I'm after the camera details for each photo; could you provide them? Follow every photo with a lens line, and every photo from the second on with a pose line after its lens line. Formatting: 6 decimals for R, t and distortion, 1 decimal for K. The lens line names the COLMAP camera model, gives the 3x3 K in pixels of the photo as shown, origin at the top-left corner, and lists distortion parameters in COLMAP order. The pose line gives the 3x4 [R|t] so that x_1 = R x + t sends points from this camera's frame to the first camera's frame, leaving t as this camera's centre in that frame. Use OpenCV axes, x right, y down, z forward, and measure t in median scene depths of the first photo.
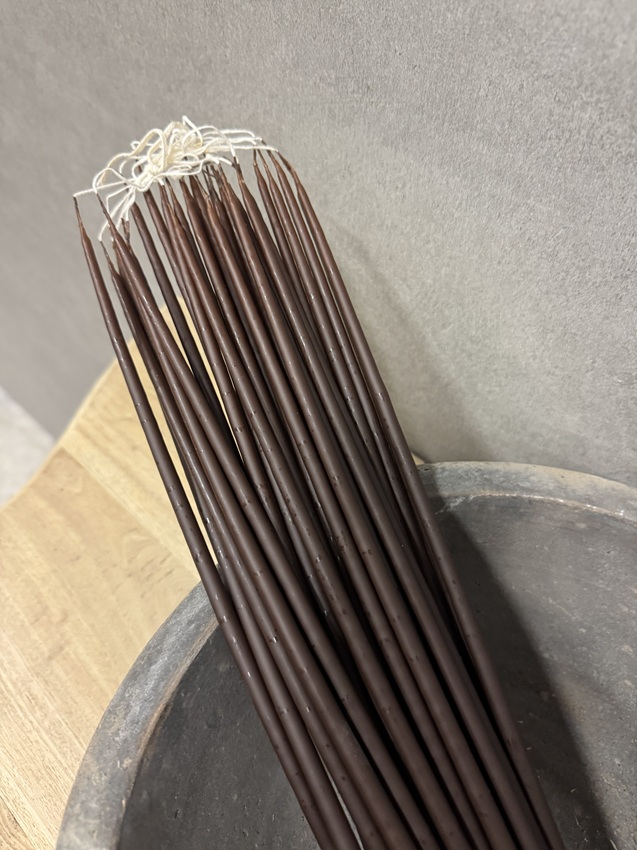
lens RADIAL K [[671.2, 0, 290.2], [0, 671.2, 424.0], [0, 0, 1]] dist [0.011840, -0.040218]
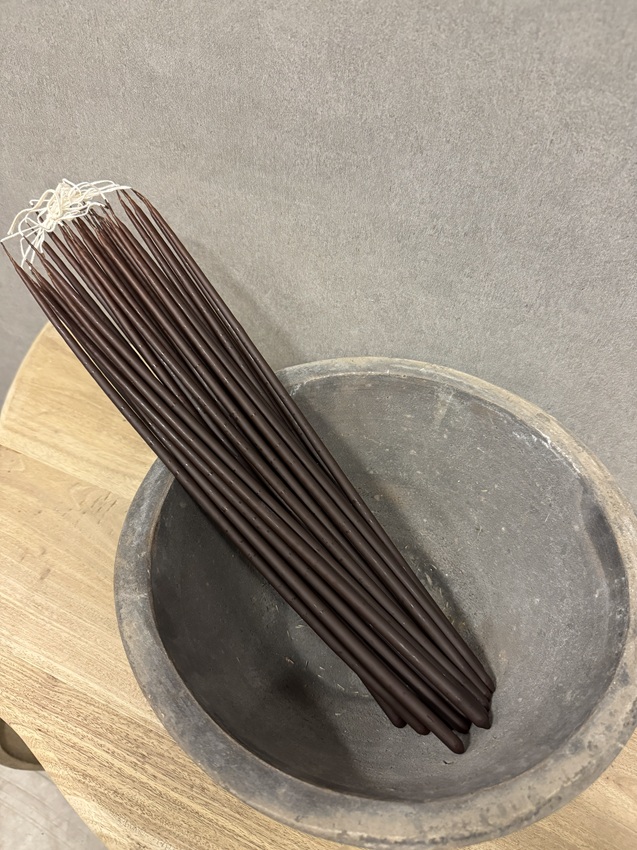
lens RADIAL K [[671.2, 0, 311.6], [0, 671.2, 429.9], [0, 0, 1]] dist [0.011840, -0.040218]
pose [[0.940778, -0.219924, 0.258013, -0.154203], [0.227430, 0.973794, 0.000775, 0.213441], [-0.251422, 0.057951, 0.966141, -0.557945]]
